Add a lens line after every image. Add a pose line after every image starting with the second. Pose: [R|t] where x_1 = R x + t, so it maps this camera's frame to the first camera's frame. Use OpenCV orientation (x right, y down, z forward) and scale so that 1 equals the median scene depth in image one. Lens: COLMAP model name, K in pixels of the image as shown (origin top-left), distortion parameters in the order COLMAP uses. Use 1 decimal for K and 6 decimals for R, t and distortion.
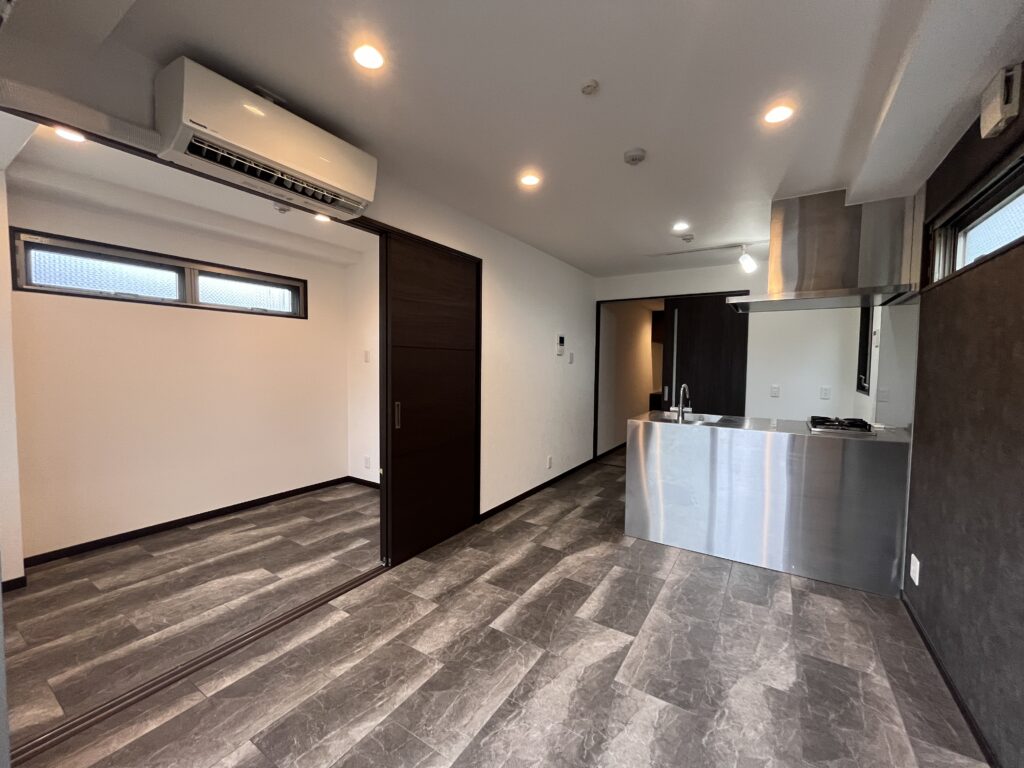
lens RADIAL K [[415.2, 0, 505.1], [0, 415.2, 388.6], [0, 0, 1]] dist [-0.002665, 0.001025]
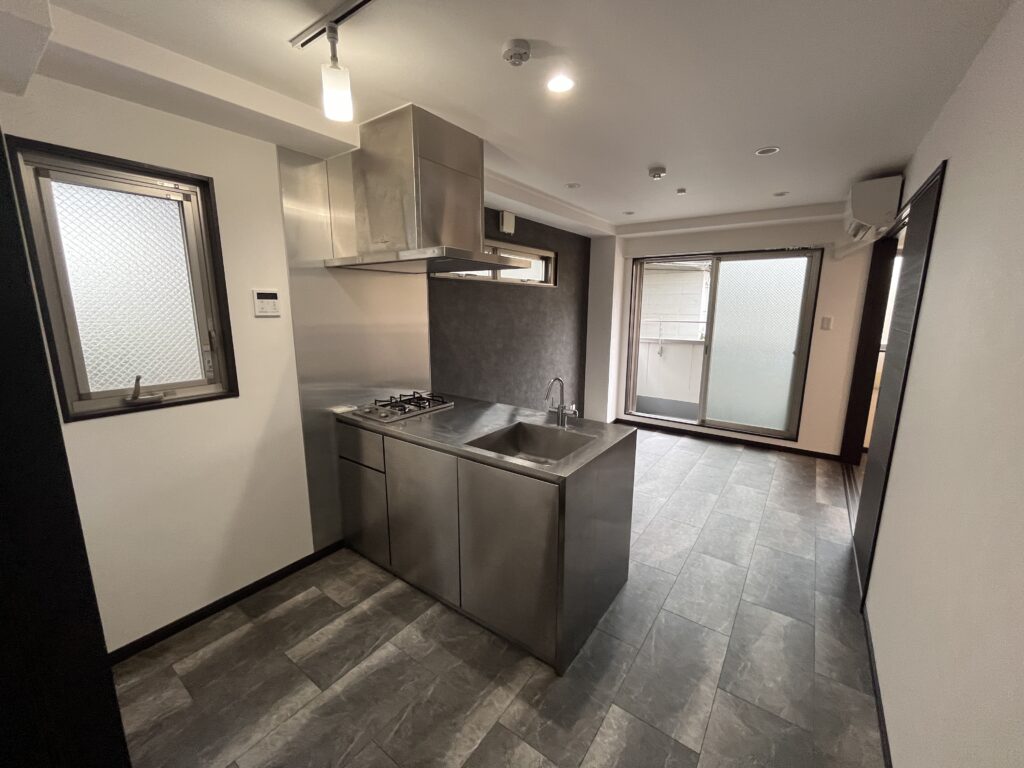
lens RADIAL K [[415.2, 0, 511.5], [0, 415.2, 388.6], [0, 0, 1]] dist [-0.002665, 0.001025]
pose [[-0.998798, -0.026122, 0.041484, 0.707989], [-0.014444, 0.965454, 0.260172, -0.247690], [-0.046847, 0.259260, -0.964671, 2.448782]]
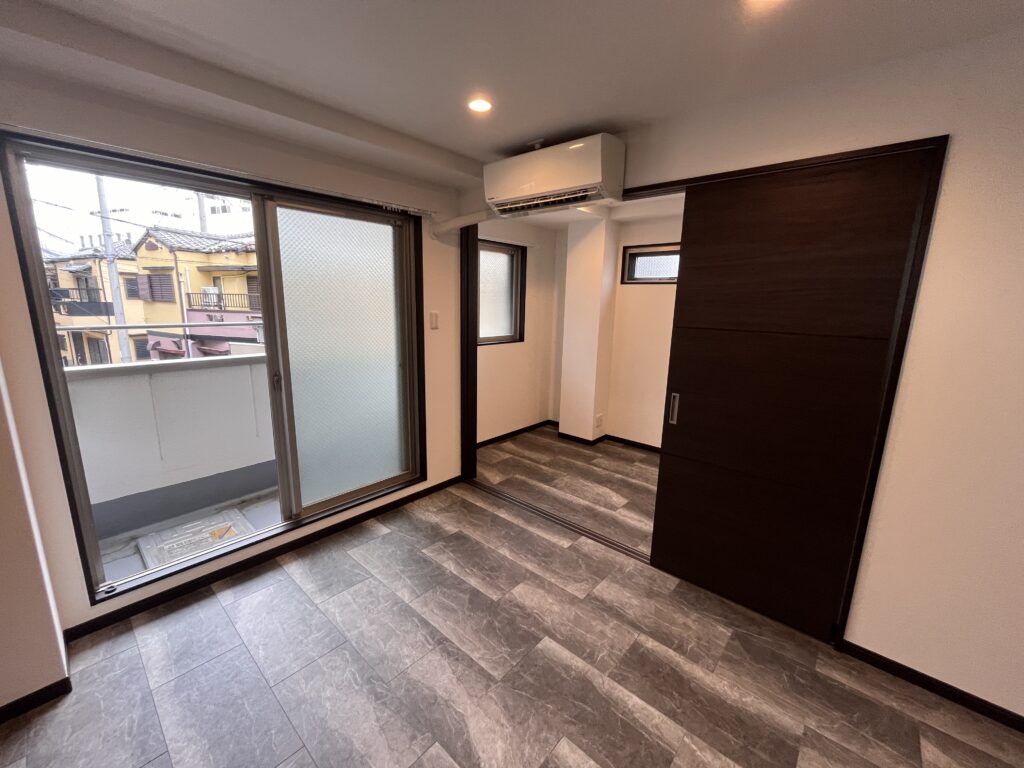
lens RADIAL K [[415.2, 0, 512.2], [0, 415.2, 382.0], [0, 0, 1]] dist [-0.002665, 0.001025]
pose [[-0.147525, 0.176309, -0.973217, 0.754690], [-0.083665, 0.978232, 0.189900, -0.151125], [0.985513, 0.109440, -0.129563, 0.955023]]
